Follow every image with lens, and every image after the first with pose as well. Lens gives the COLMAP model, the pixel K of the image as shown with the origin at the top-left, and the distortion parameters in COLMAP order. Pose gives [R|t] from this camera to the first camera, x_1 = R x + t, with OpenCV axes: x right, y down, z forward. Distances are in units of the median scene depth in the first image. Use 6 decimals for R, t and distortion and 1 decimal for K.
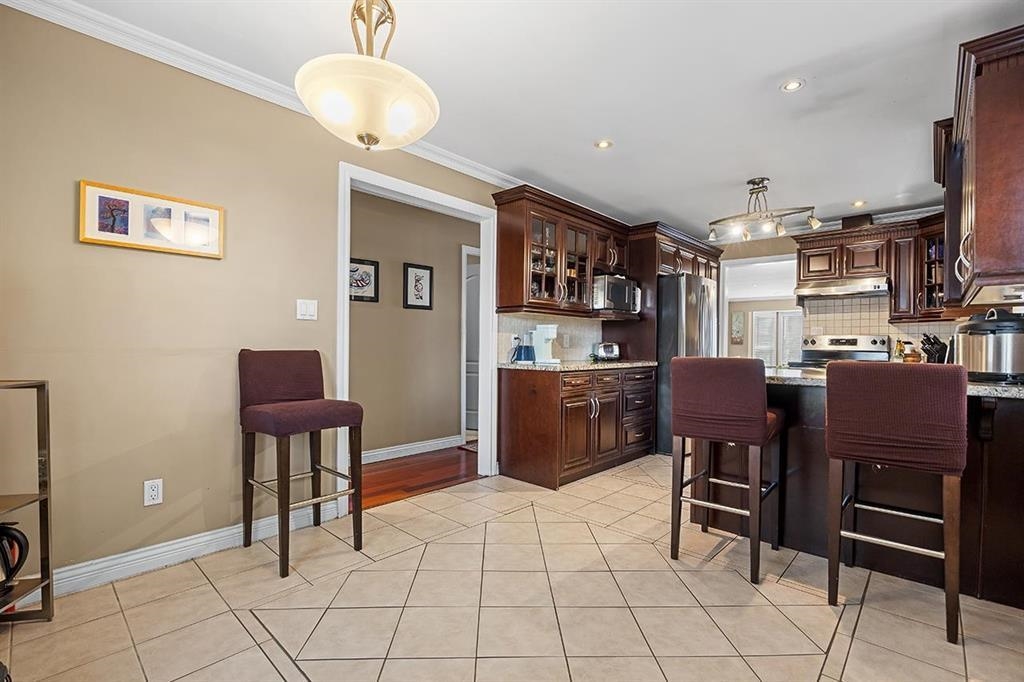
lens RADIAL K [[466.8, 0, 512.0], [0, 466.8, 341.0], [0, 0, 1]] dist [0.000123, 0.000006]
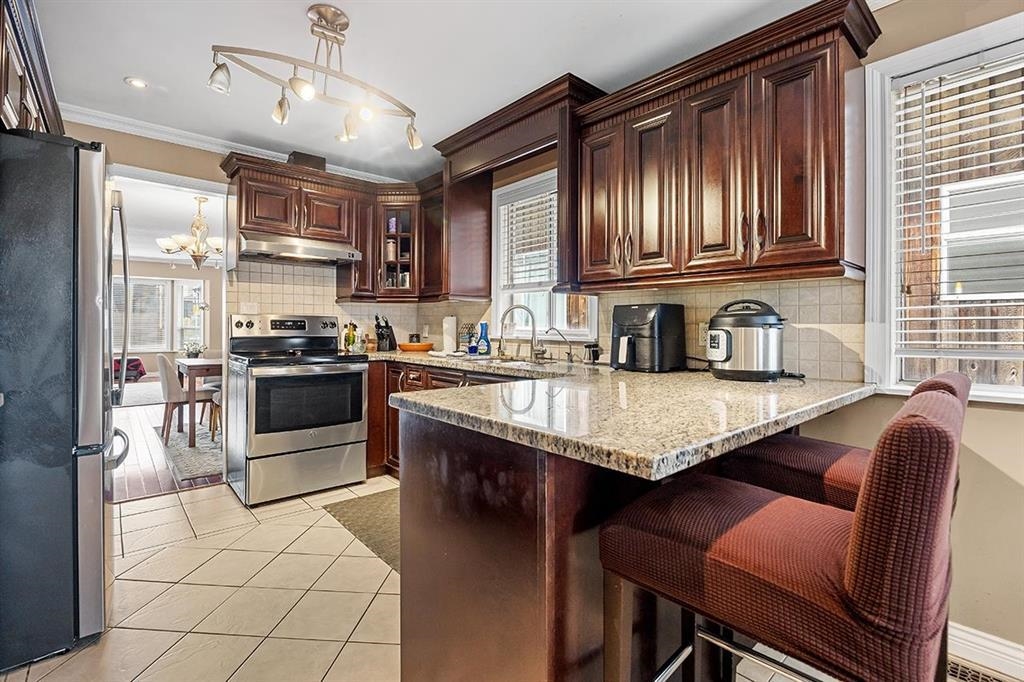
lens RADIAL K [[458.8, 0, 510.3], [0, 458.8, 328.4], [0, 0, 1]] dist [0.000306, 0.000020]
pose [[0.107825, -0.009281, 0.994127, 0.037518], [-0.018280, 0.999769, 0.011317, -0.007397], [-0.994002, -0.019393, 0.107630, 0.620600]]
